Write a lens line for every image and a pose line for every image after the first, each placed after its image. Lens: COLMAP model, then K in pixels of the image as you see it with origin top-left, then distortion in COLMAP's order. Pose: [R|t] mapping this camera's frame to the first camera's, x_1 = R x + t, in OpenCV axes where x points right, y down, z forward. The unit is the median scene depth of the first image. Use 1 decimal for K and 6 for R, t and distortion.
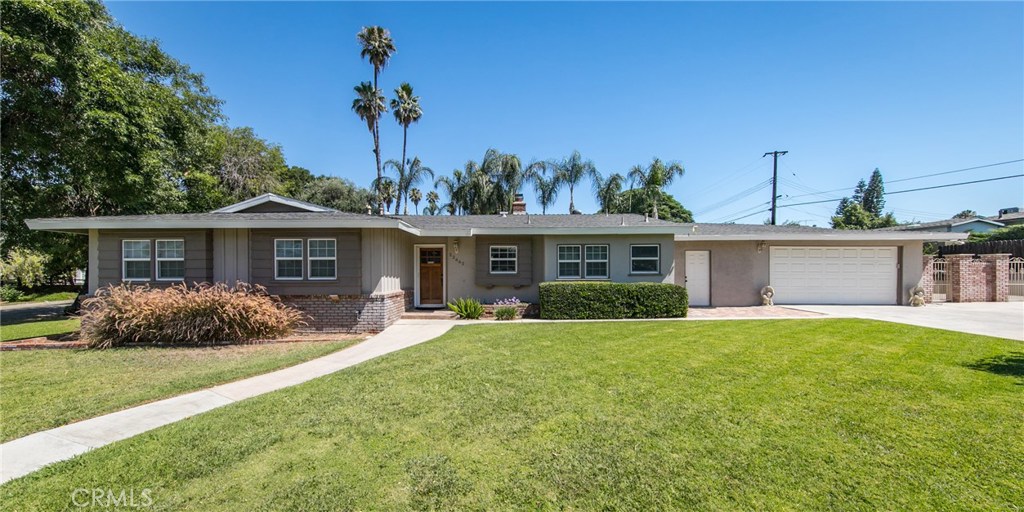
lens RADIAL K [[355.4, 0, 495.5], [0, 355.4, 292.3], [0, 0, 1]] dist [0.000600, 0.000108]
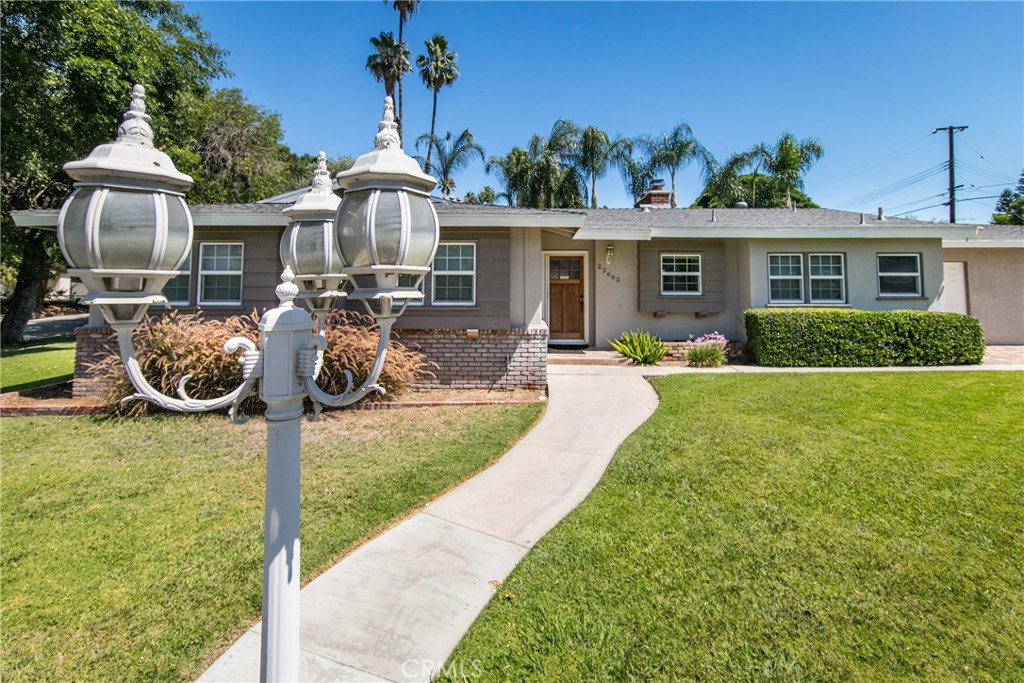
lens RADIAL K [[477.2, 0, 513.0], [0, 477.2, 277.1], [0, 0, 1]] dist [0.001015, -0.000488]
pose [[0.999972, 0.006045, 0.004456, -0.278553], [-0.005706, 0.997351, -0.072512, -0.018089], [-0.004883, 0.072485, 0.997358, 0.092602]]
